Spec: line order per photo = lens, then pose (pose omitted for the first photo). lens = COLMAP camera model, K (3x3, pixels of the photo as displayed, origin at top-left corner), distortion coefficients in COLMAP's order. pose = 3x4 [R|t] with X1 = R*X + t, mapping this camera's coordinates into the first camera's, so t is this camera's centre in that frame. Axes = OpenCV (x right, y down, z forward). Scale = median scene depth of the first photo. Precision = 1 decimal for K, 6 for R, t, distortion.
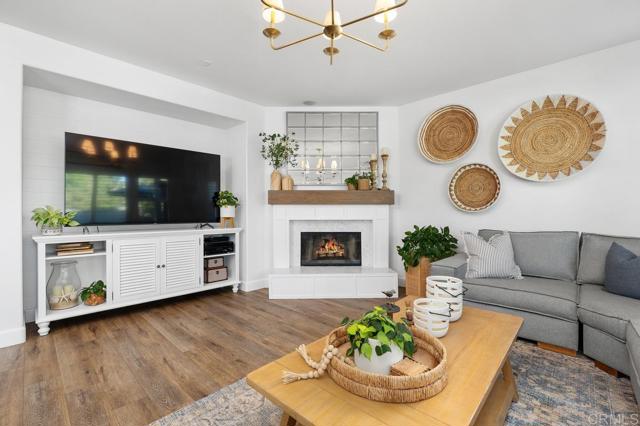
lens RADIAL K [[289.0, 0, 321.6], [0, 289.0, 211.2], [0, 0, 1]] dist [-0.013183, 0.000126]
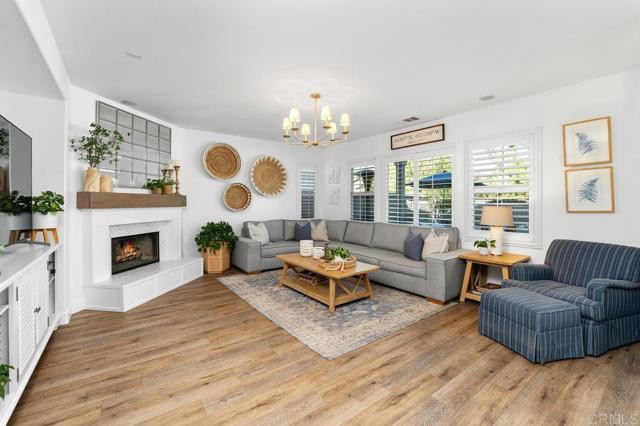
lens RADIAL K [[274.1, 0, 322.0], [0, 274.1, 202.3], [0, 0, 1]] dist [-0.000207, -0.000032]
pose [[0.158088, 0.003253, 0.987420, -0.926673], [-0.000877, 0.999995, -0.003154, -0.043621], [-0.987425, -0.000367, 0.158090, 0.234299]]
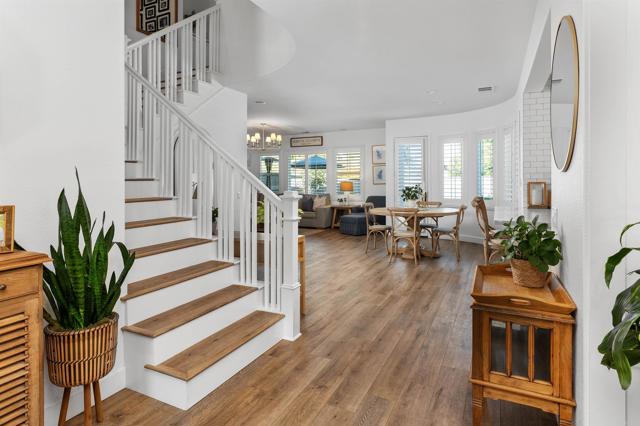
lens RADIAL K [[339.9, 0, 315.8], [0, 339.9, 183.2], [0, 0, 1]] dist [0.001251, -0.001850]
pose [[-0.298611, -0.003597, 0.954368, -2.206700], [0.002080, 0.999988, 0.004420, -0.034619], [-0.954373, 0.003304, -0.298600, 0.748873]]
